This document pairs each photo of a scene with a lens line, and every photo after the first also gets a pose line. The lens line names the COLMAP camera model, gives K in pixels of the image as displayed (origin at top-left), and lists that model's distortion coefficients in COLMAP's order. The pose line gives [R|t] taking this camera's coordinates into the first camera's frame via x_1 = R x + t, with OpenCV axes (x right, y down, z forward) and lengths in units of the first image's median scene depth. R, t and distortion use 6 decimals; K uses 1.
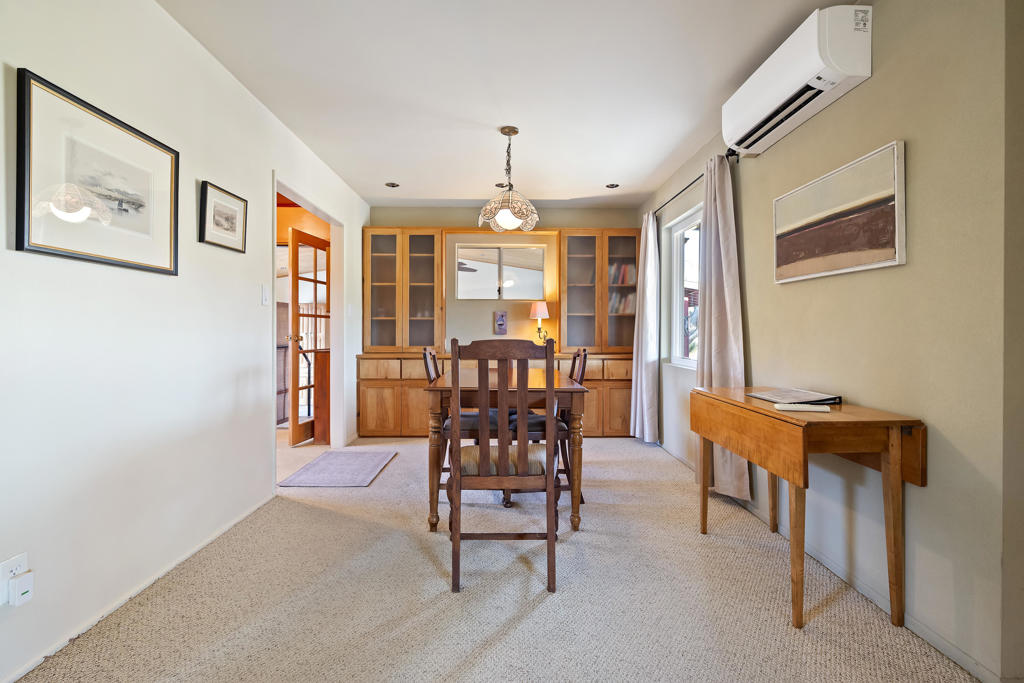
lens RADIAL K [[450.1, 0, 508.8], [0, 450.1, 336.0], [0, 0, 1]] dist [-0.000361, -0.000035]
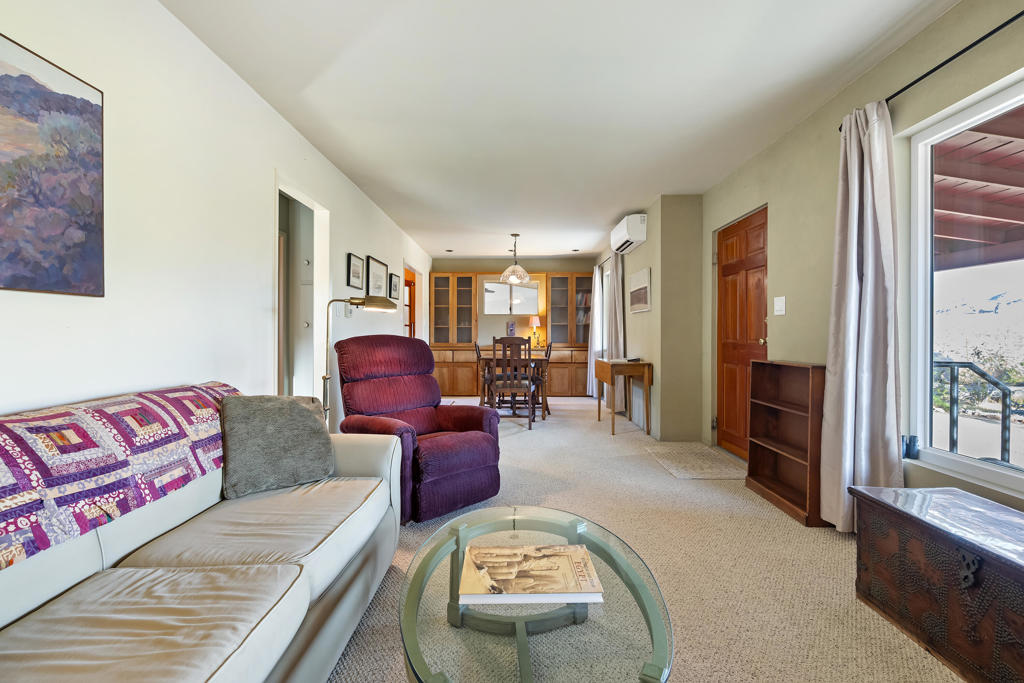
lens RADIAL K [[450.1, 0, 508.8], [0, 450.1, 336.0], [0, 0, 1]] dist [-0.000361, -0.000035]
pose [[0.999717, -0.001070, -0.023778, 0.013277], [0.000898, 0.999973, -0.007231, 0.009121], [0.023785, 0.007207, 0.999691, -0.697747]]
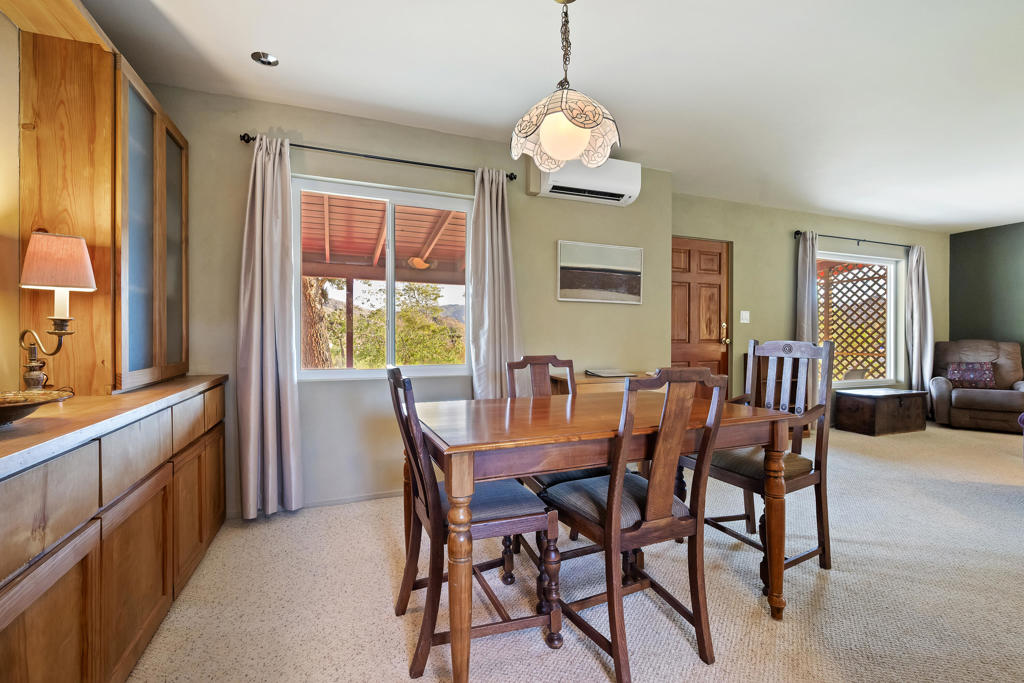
lens RADIAL K [[450.1, 0, 508.8], [0, 450.1, 336.0], [0, 0, 1]] dist [-0.000361, -0.000035]
pose [[-0.359349, -0.008081, 0.933168, -0.354231], [0.003921, 0.999941, 0.010169, -0.010150], [-0.933195, 0.007313, -0.359296, 0.878259]]
